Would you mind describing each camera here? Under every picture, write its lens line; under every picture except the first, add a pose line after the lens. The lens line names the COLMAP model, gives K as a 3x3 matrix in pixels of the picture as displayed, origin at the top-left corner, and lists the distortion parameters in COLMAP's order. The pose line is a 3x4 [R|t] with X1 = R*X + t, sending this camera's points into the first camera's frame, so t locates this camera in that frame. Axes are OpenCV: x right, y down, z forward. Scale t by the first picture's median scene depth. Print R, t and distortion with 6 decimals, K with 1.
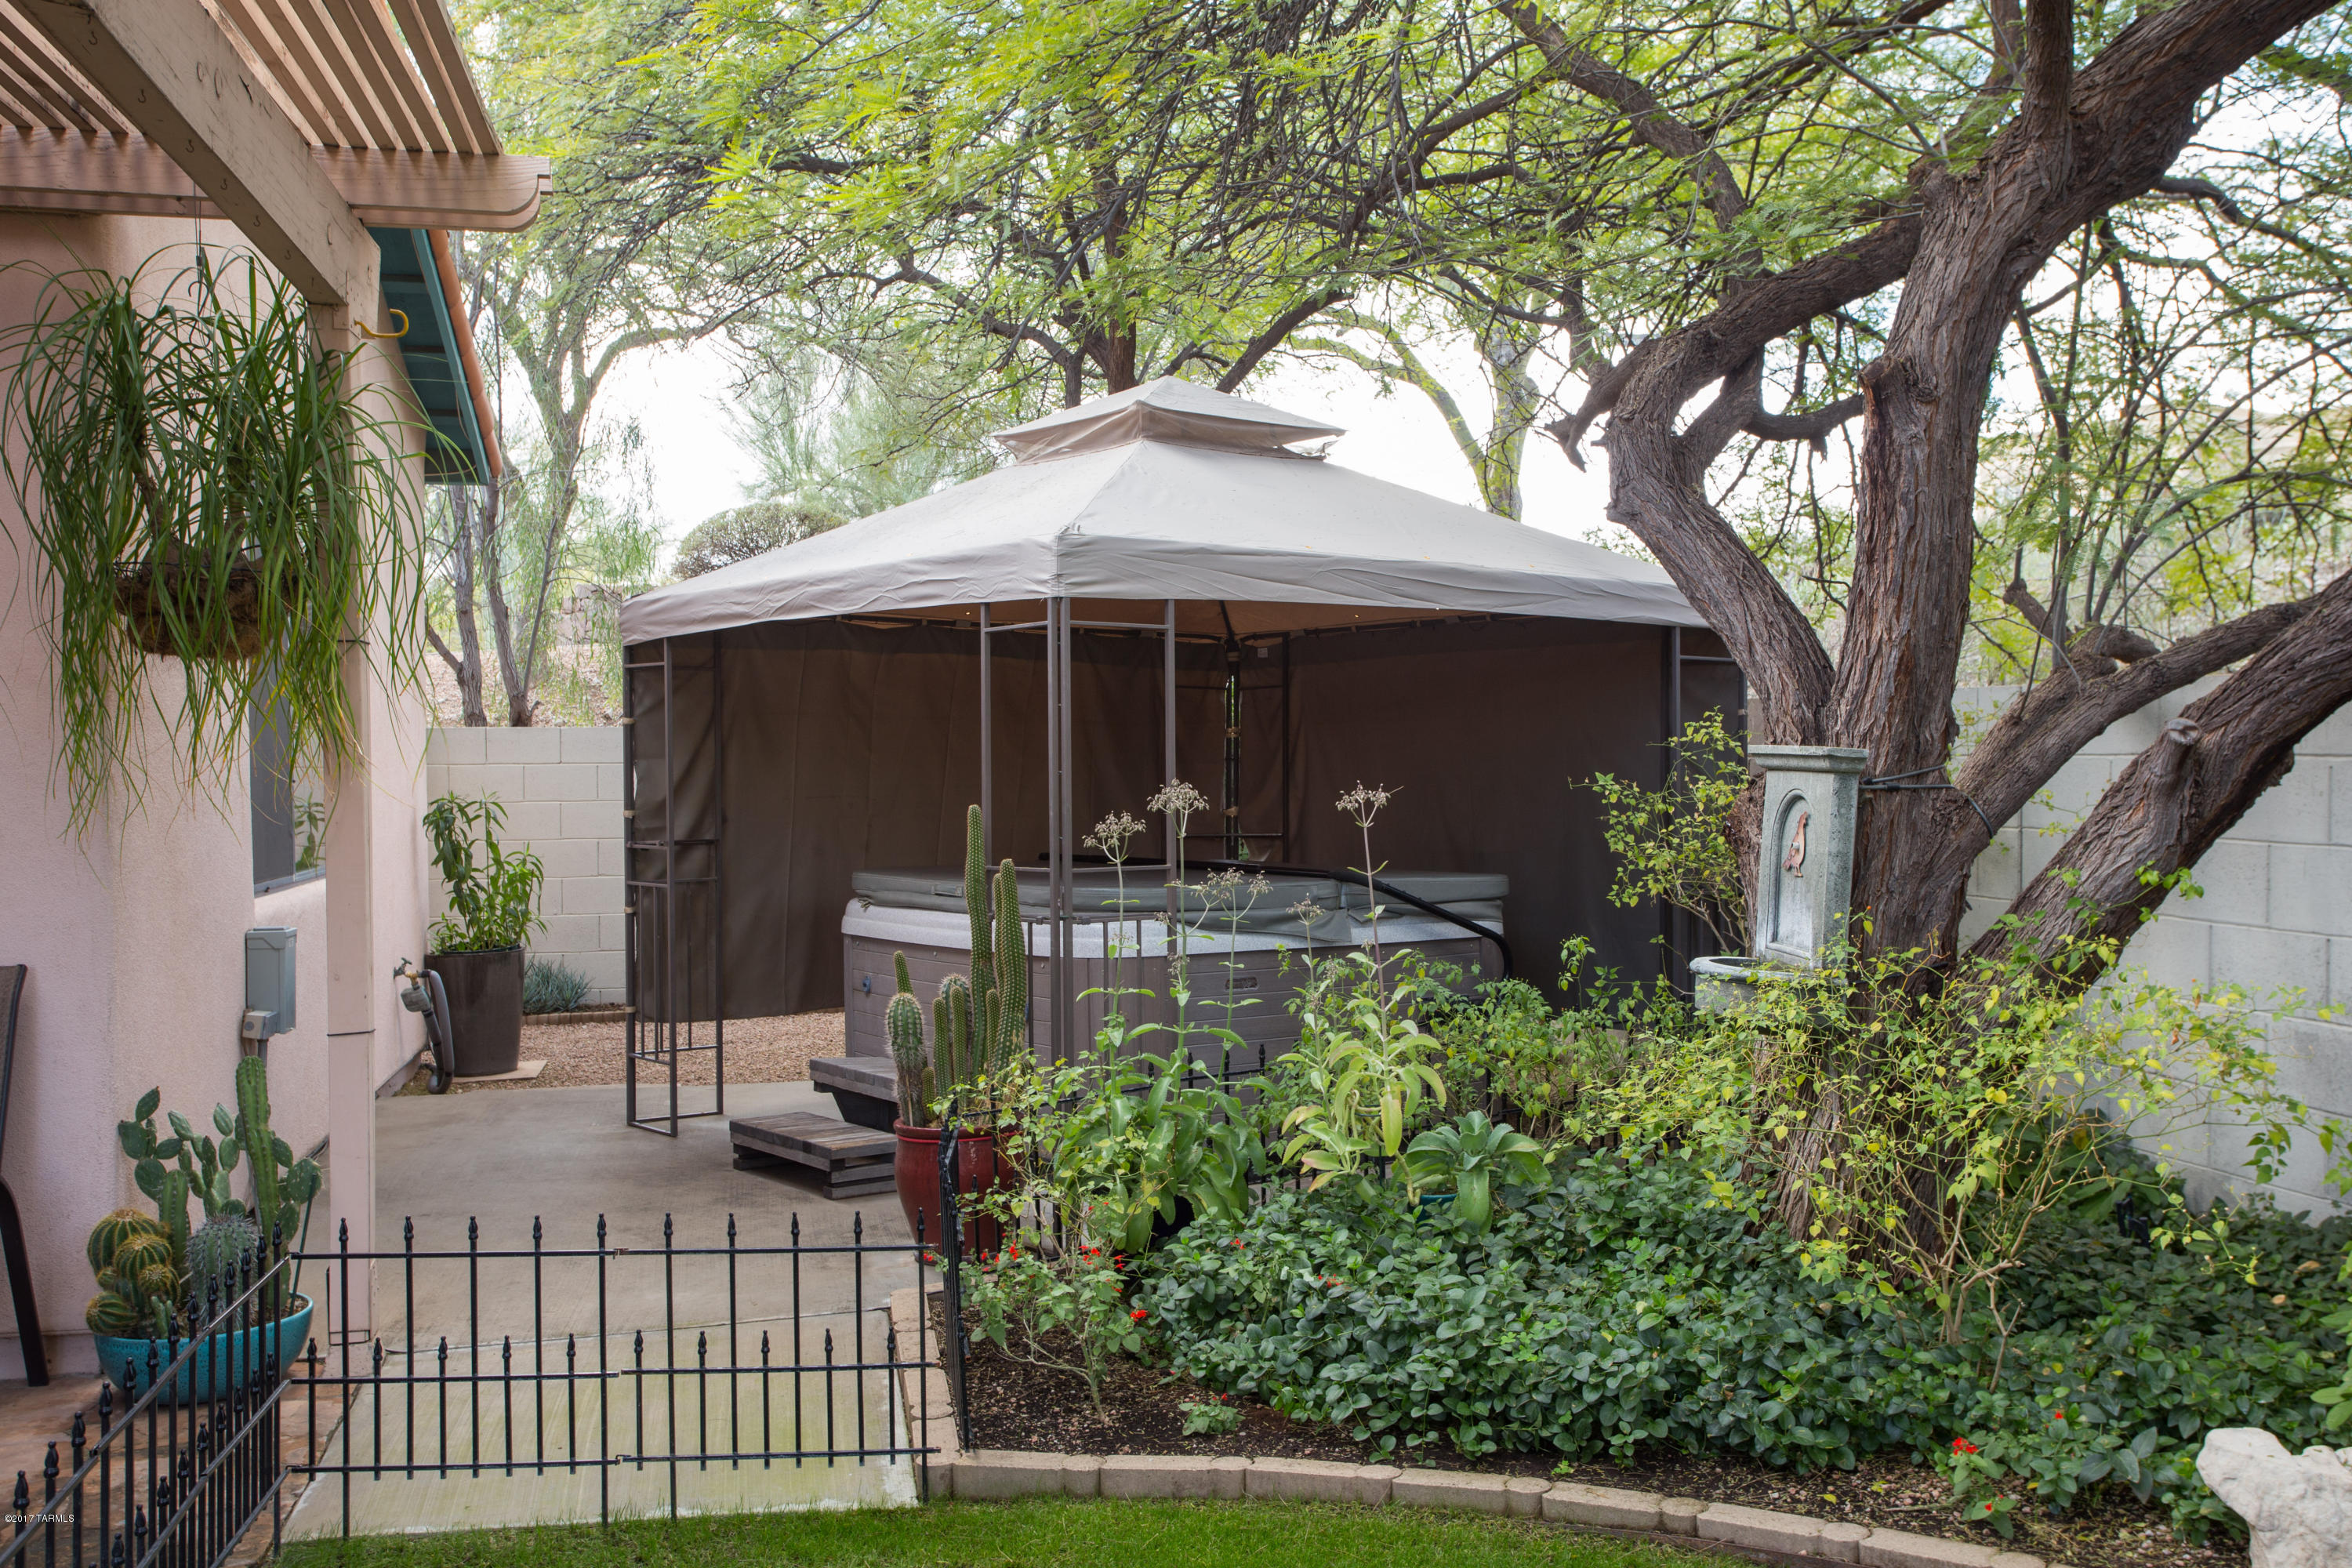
lens RADIAL K [[2203.3, 0, 1250.2], [0, 2203.3, 793.4], [0, 0, 1]] dist [-0.007946, 0.075521]
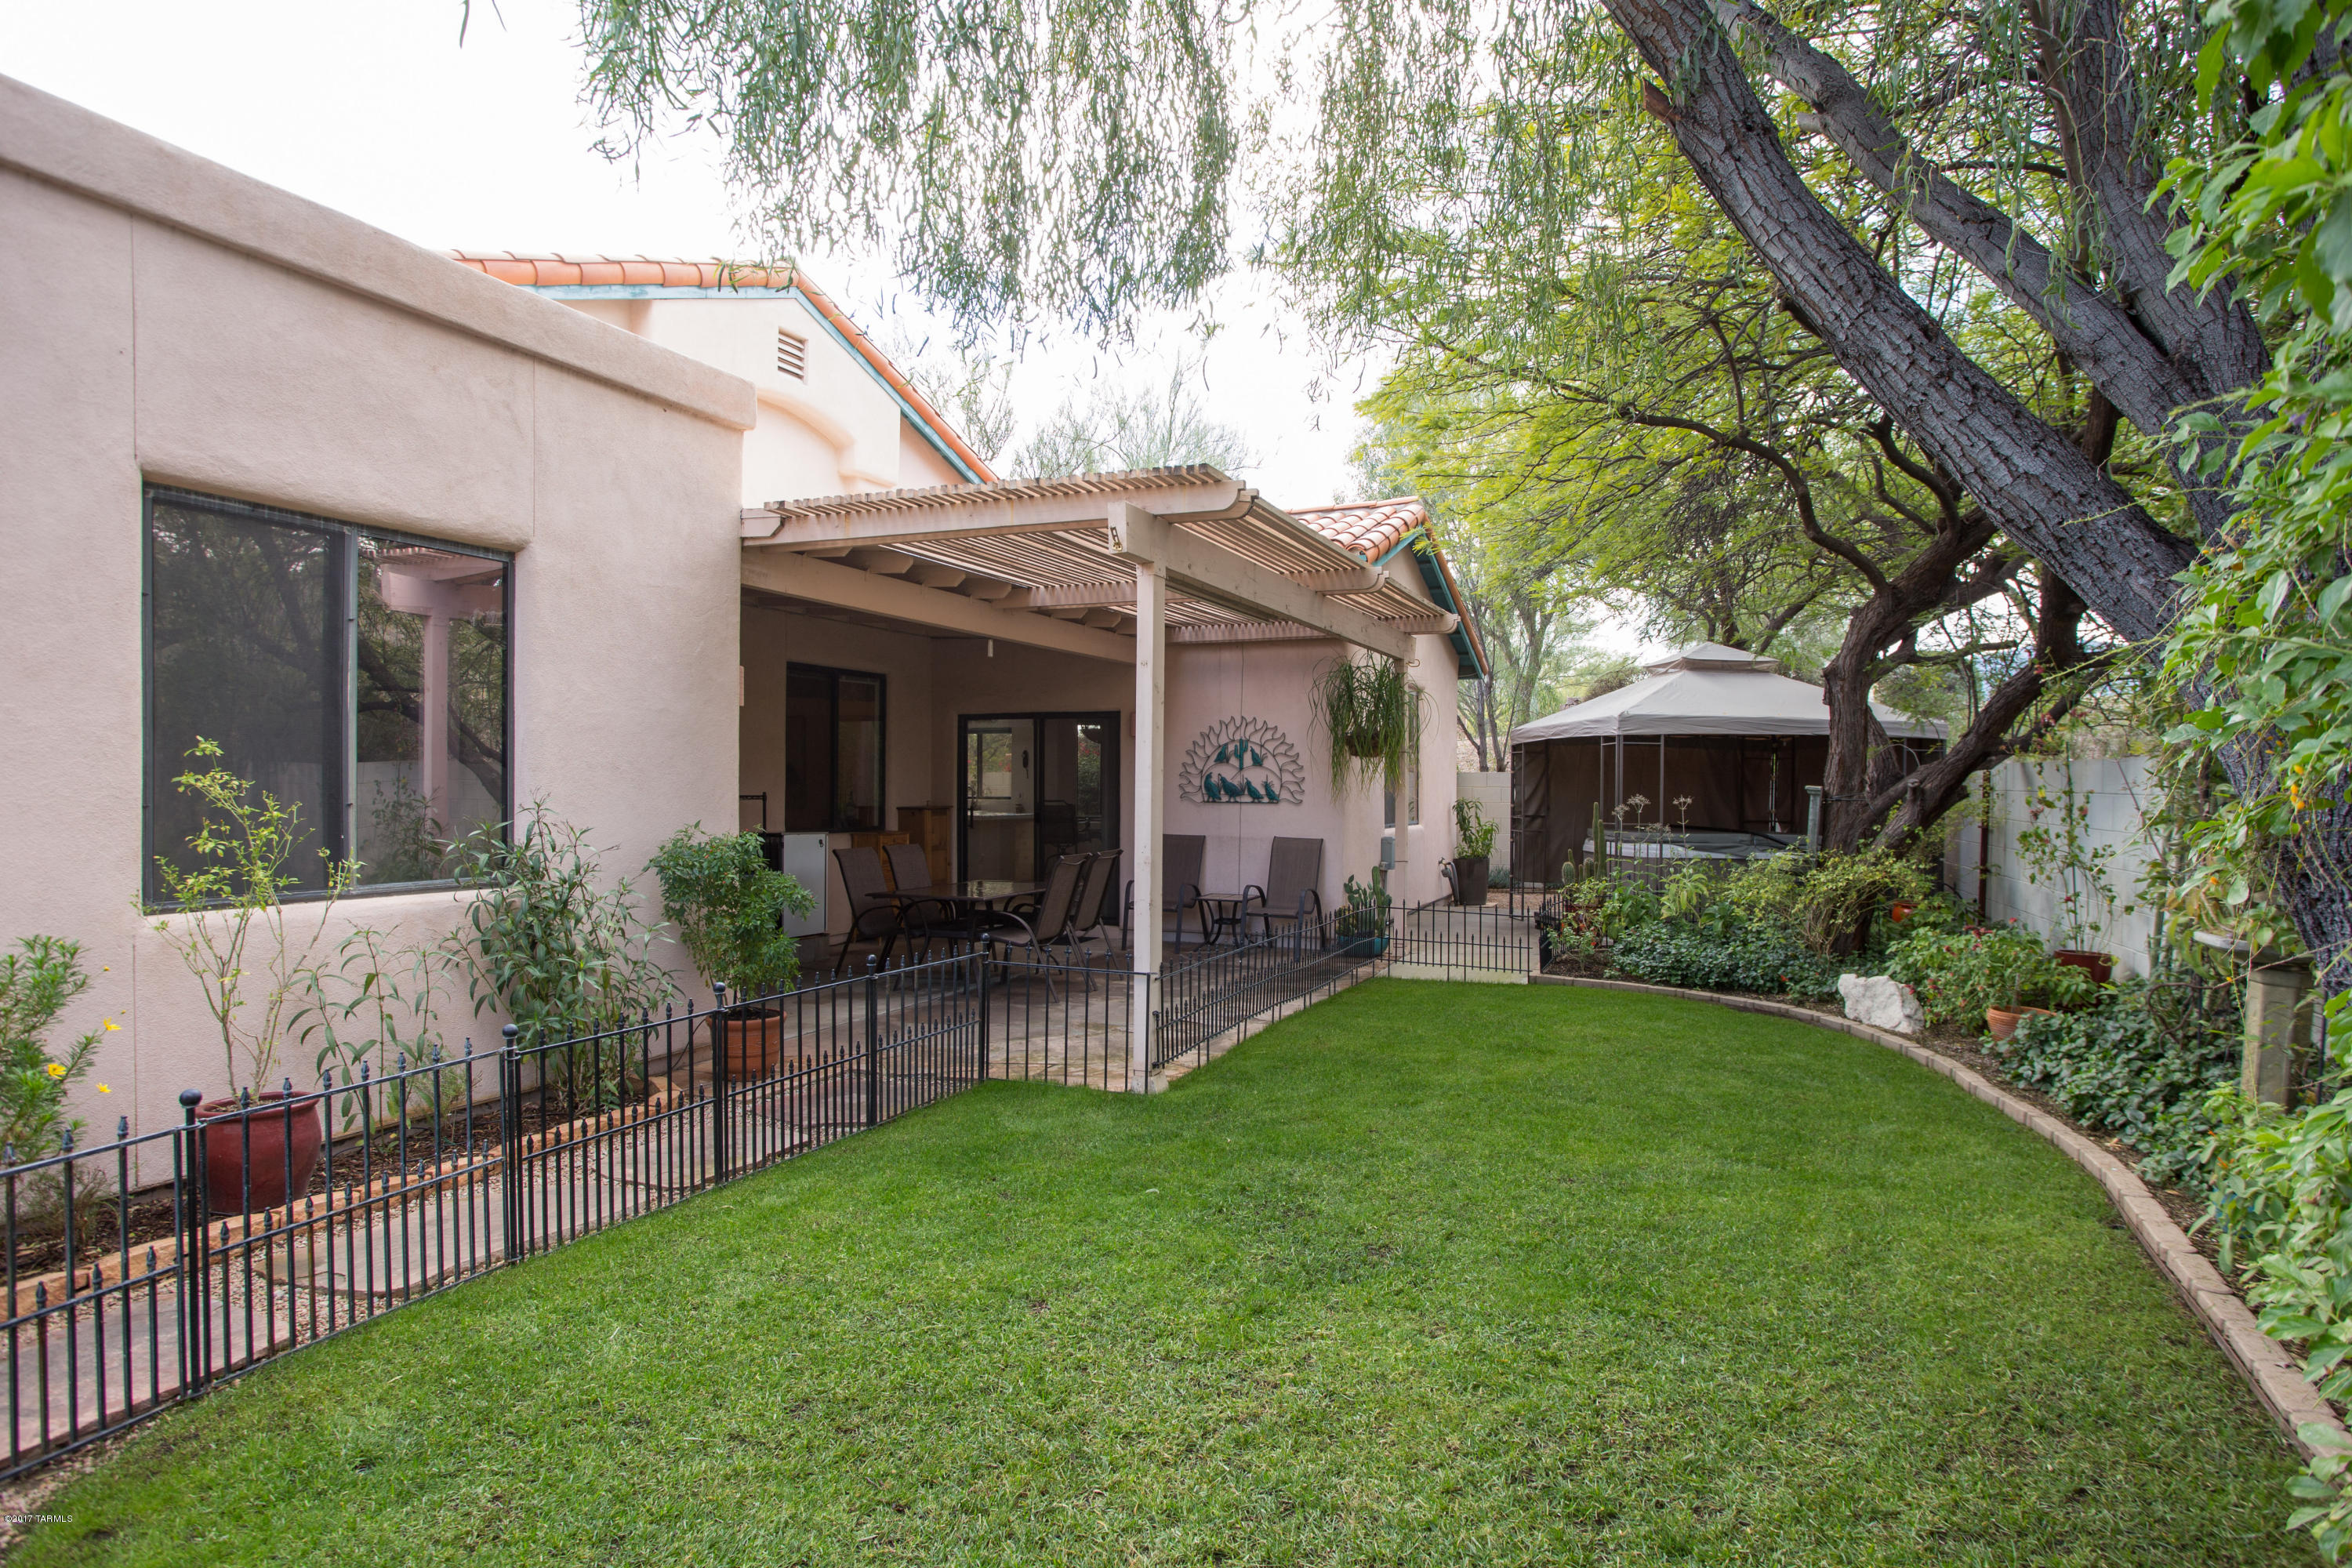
lens RADIAL K [[1307.1, 0, 1220.4], [0, 1307.1, 790.5], [0, 0, 1]] dist [-0.017412, 0.000771]
pose [[0.833620, 0.014961, -0.552136, 0.516881], [-0.021791, 0.999746, -0.005811, 0.012794], [0.551909, 0.016875, 0.833734, -0.931948]]
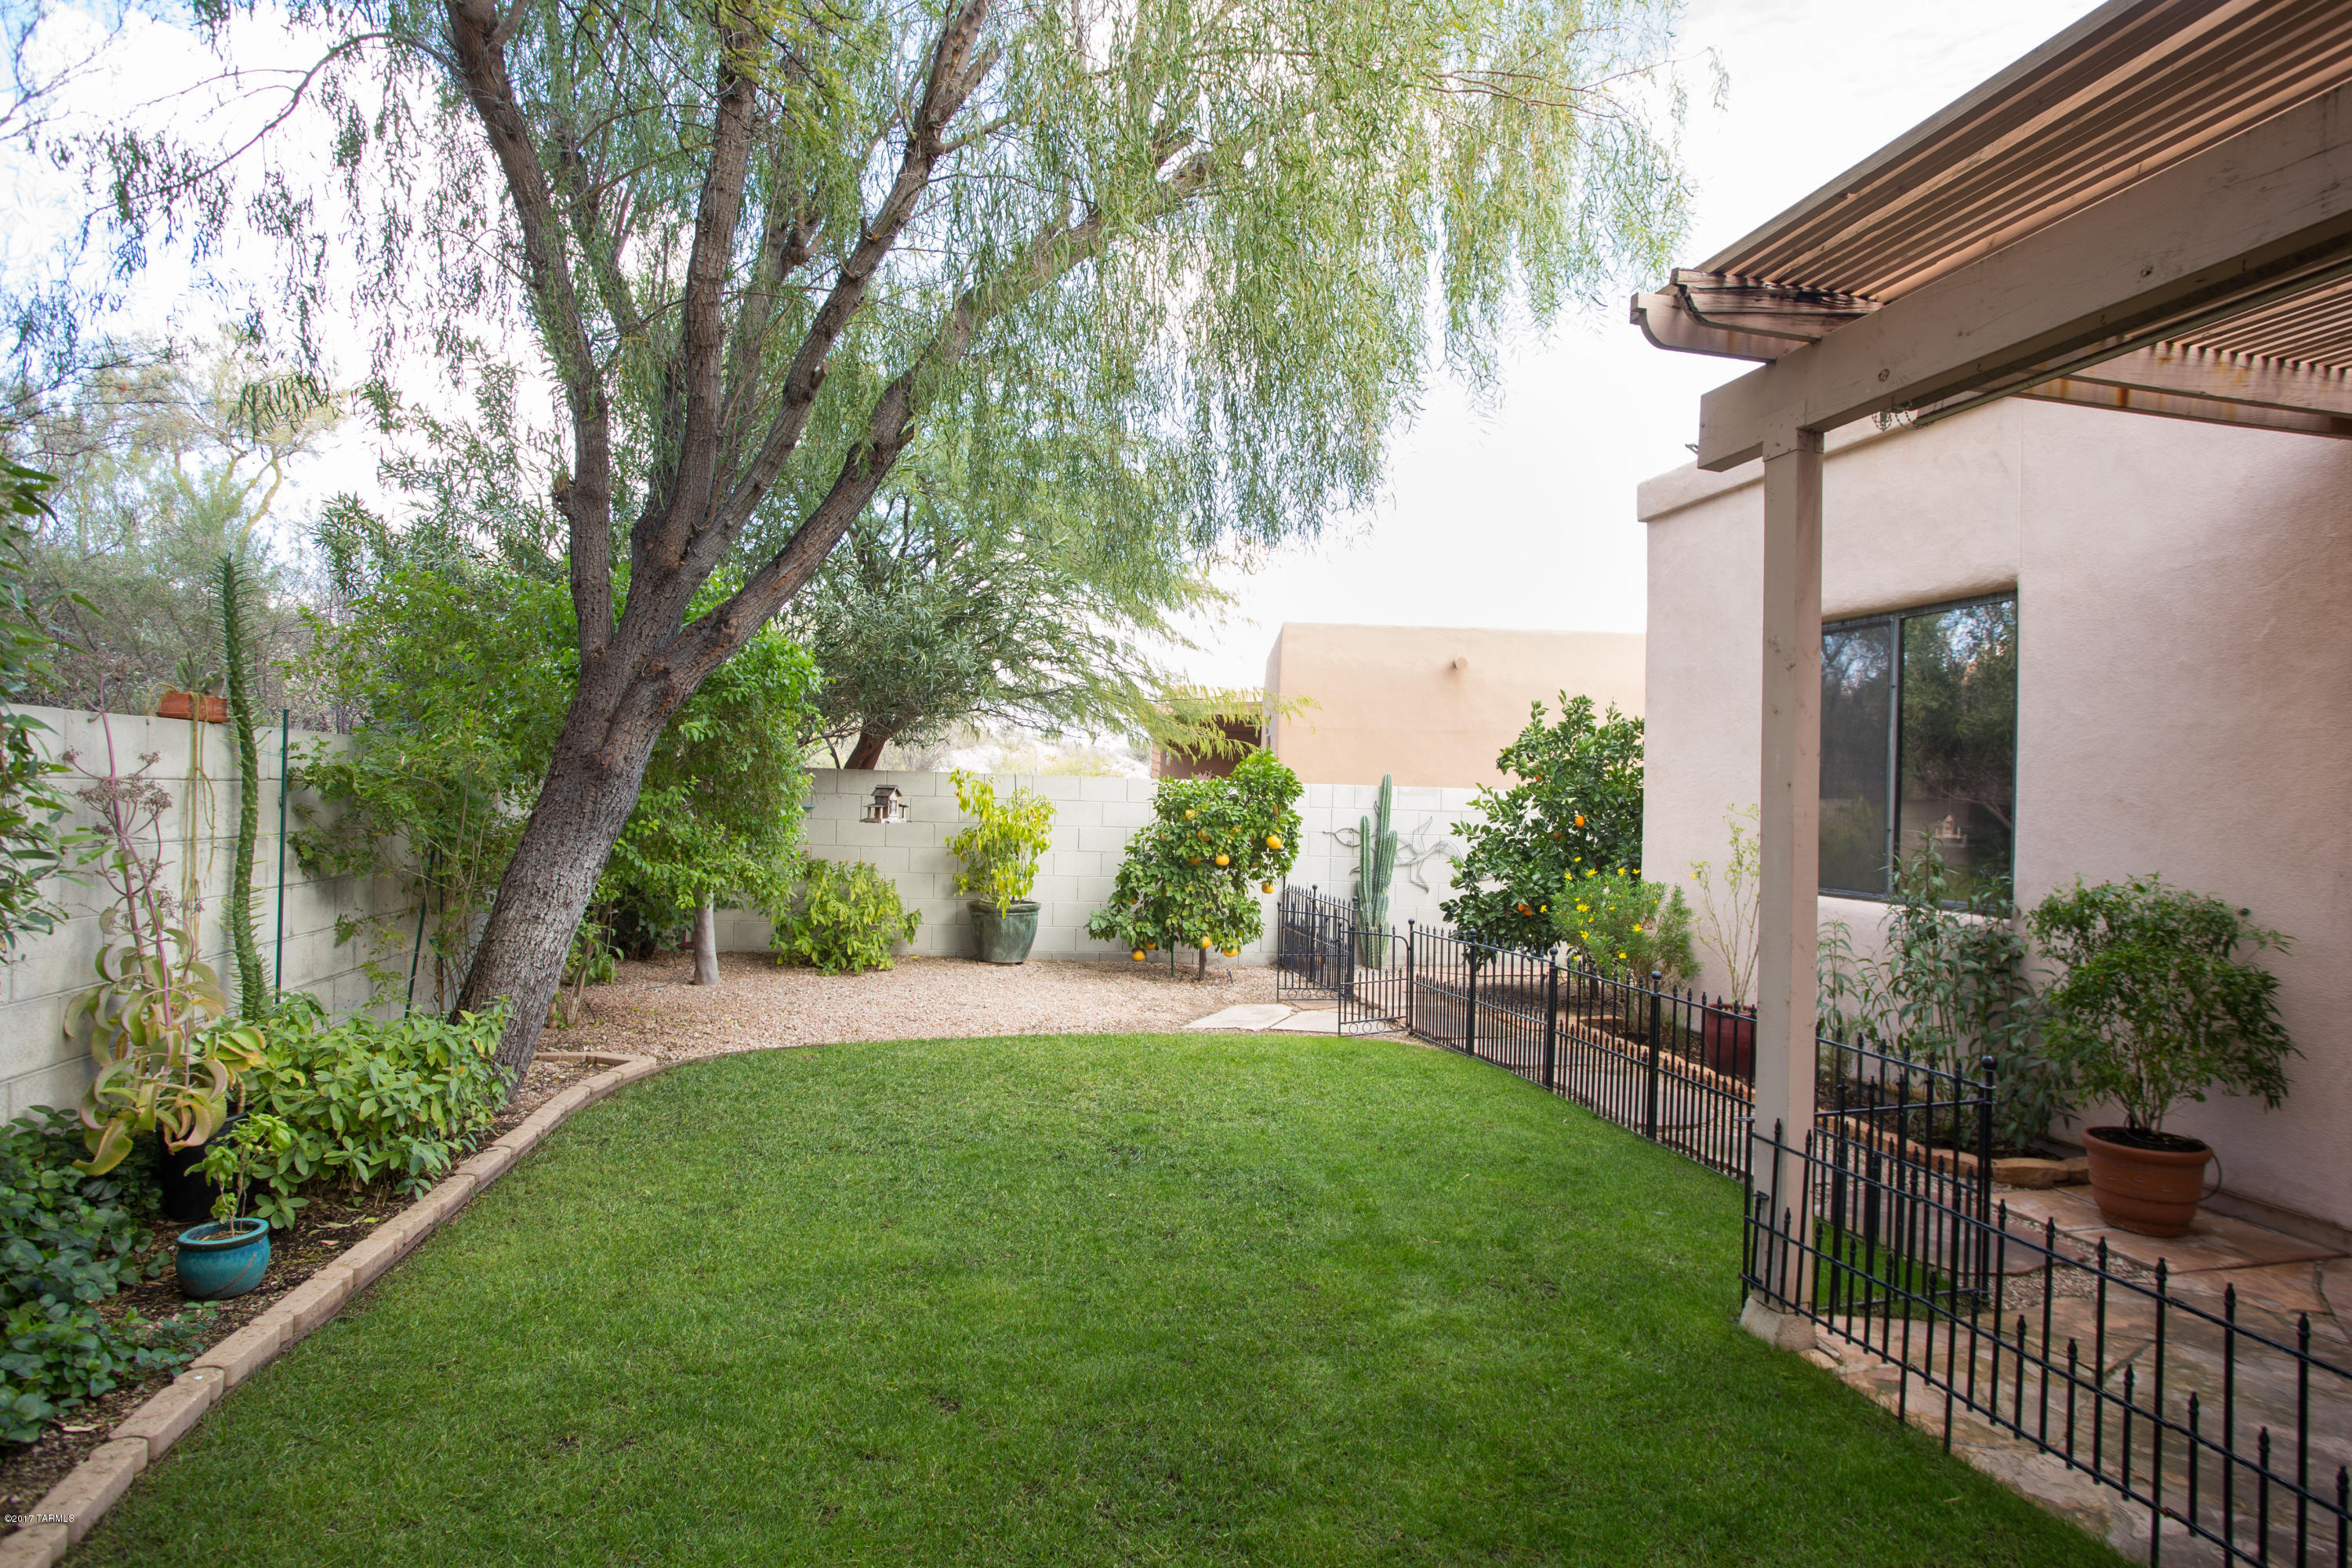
lens RADIAL K [[1258.3, 0, 1176.0], [0, 1258.3, 784.0], [0, 0, 1]] dist [-0.000916, 0.000133]
pose [[-0.999832, -0.016906, 0.007134, 0.133536], [-0.016862, 0.999839, 0.006177, -0.008681], [-0.007237, 0.006055, -0.999955, 0.671180]]
